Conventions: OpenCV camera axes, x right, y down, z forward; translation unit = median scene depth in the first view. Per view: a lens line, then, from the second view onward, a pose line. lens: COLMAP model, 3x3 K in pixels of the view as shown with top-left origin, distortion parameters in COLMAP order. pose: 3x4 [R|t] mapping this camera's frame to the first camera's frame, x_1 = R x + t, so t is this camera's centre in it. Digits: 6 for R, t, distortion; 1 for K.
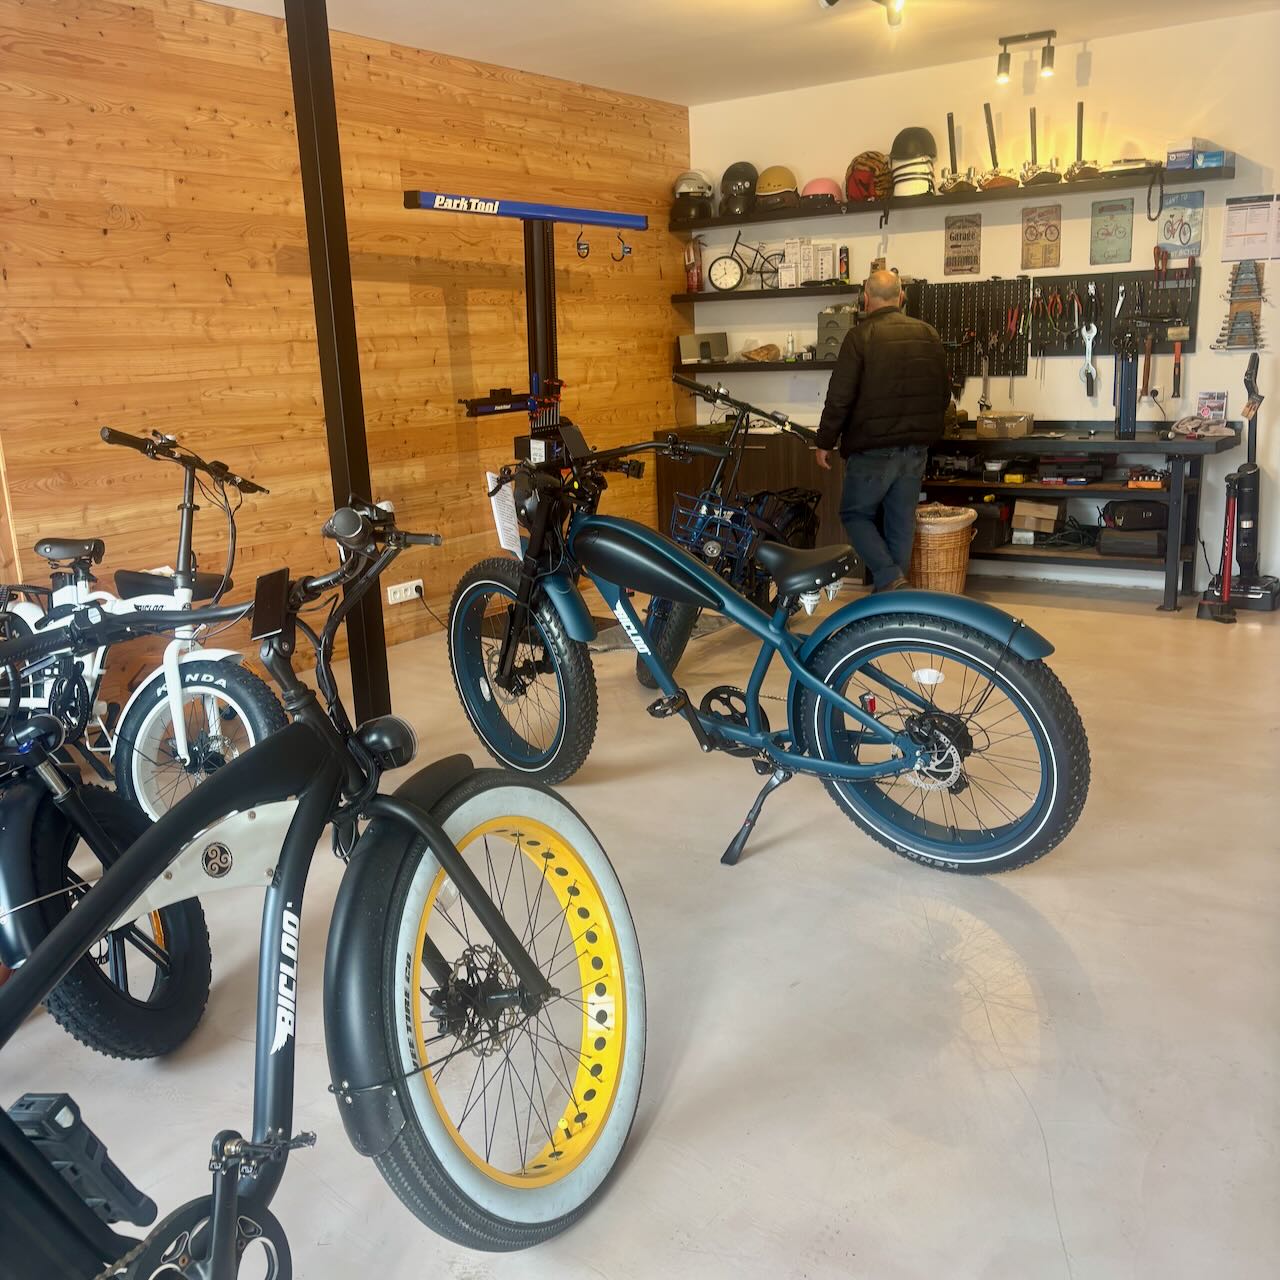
lens RADIAL K [[1259.6, 0, 640.0], [0, 1259.6, 640.0], [0, 0, 1]] dist [0.006353, 0.012800]
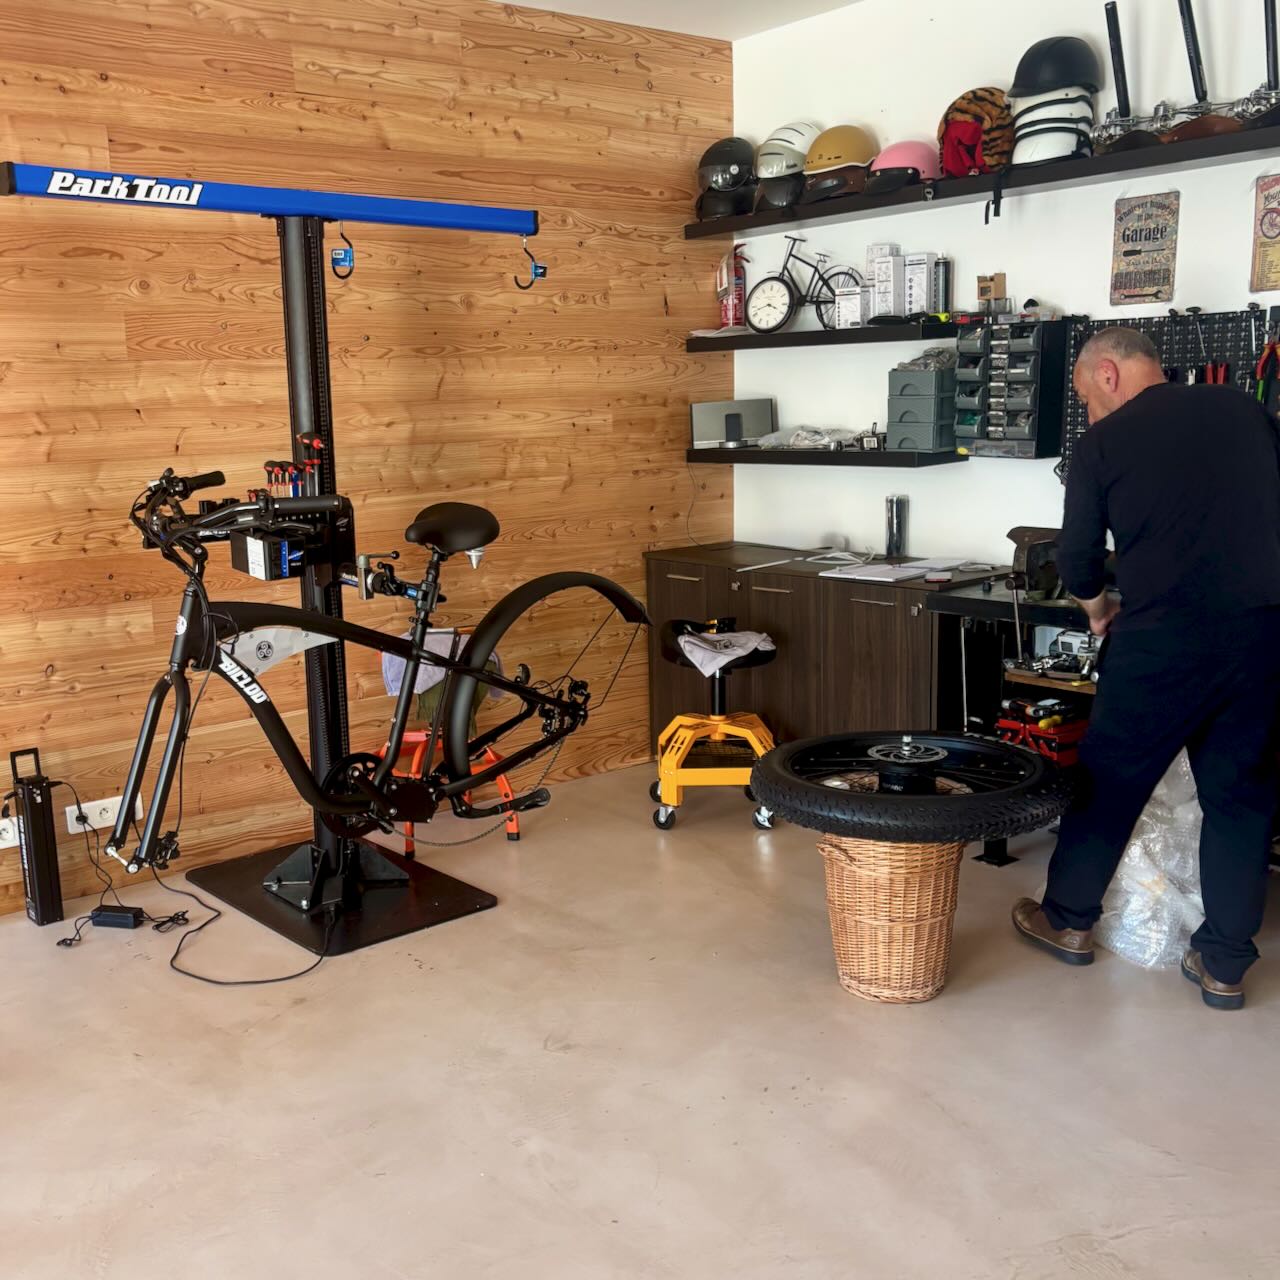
lens RADIAL K [[1392.9, 0, 602.4], [0, 1392.9, 672.0], [0, 0, 1]] dist [0.011118, 0.031999]
pose [[0.956065, 0.068239, -0.285103, 0.237203], [-0.075884, 0.996991, -0.015842, -0.113219], [0.283164, 0.036780, 0.958366, 0.393818]]
